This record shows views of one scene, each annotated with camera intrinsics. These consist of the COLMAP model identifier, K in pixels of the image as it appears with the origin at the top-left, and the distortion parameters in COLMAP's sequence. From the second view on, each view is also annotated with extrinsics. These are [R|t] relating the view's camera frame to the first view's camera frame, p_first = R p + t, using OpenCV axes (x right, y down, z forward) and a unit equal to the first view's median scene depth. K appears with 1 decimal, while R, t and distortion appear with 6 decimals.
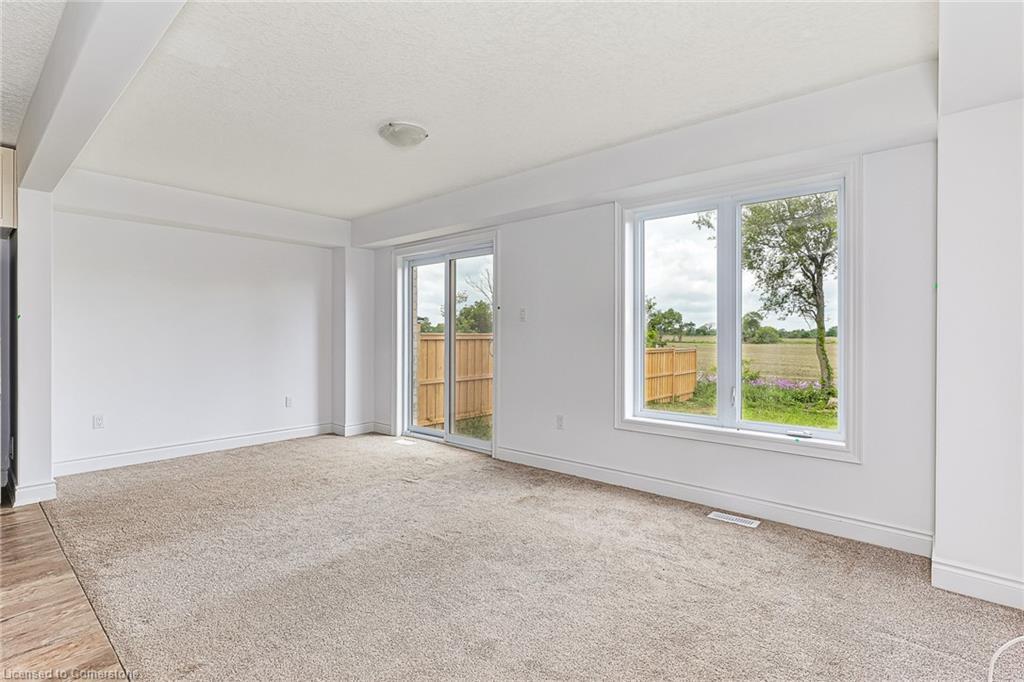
lens RADIAL K [[492.9, 0, 506.6], [0, 492.9, 338.1], [0, 0, 1]] dist [-0.002043, 0.000731]
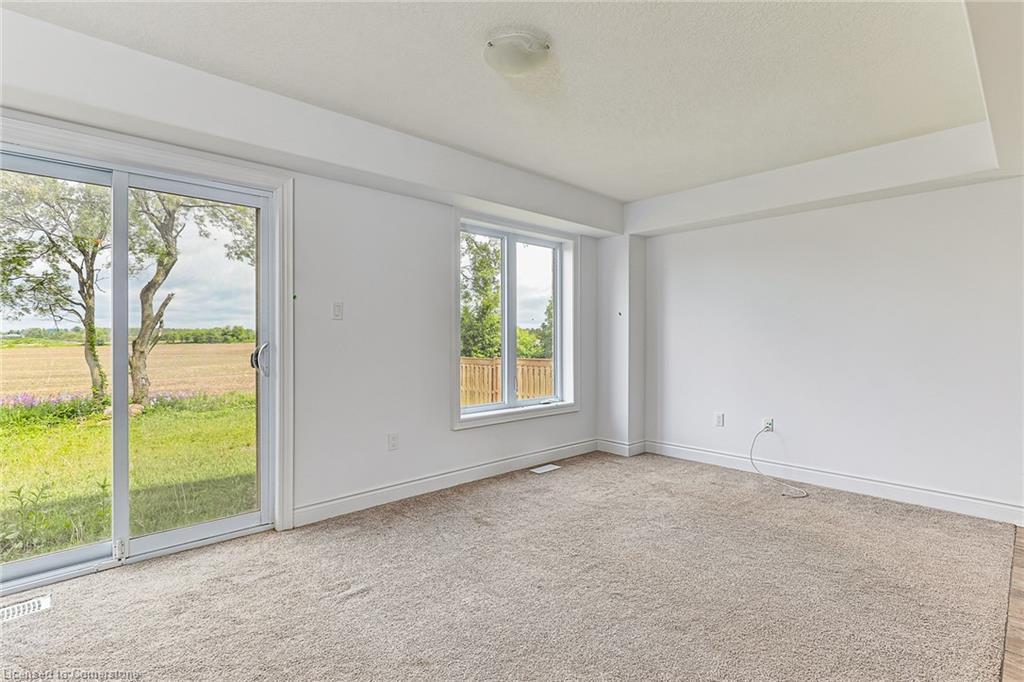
lens RADIAL K [[492.9, 0, 506.6], [0, 492.9, 338.1], [0, 0, 1]] dist [-0.002043, 0.000731]
pose [[0.105265, -0.002728, 0.994440, -0.745283], [0.009895, 0.999950, 0.001696, -0.004277], [-0.994395, 0.009661, 0.105286, 0.762029]]
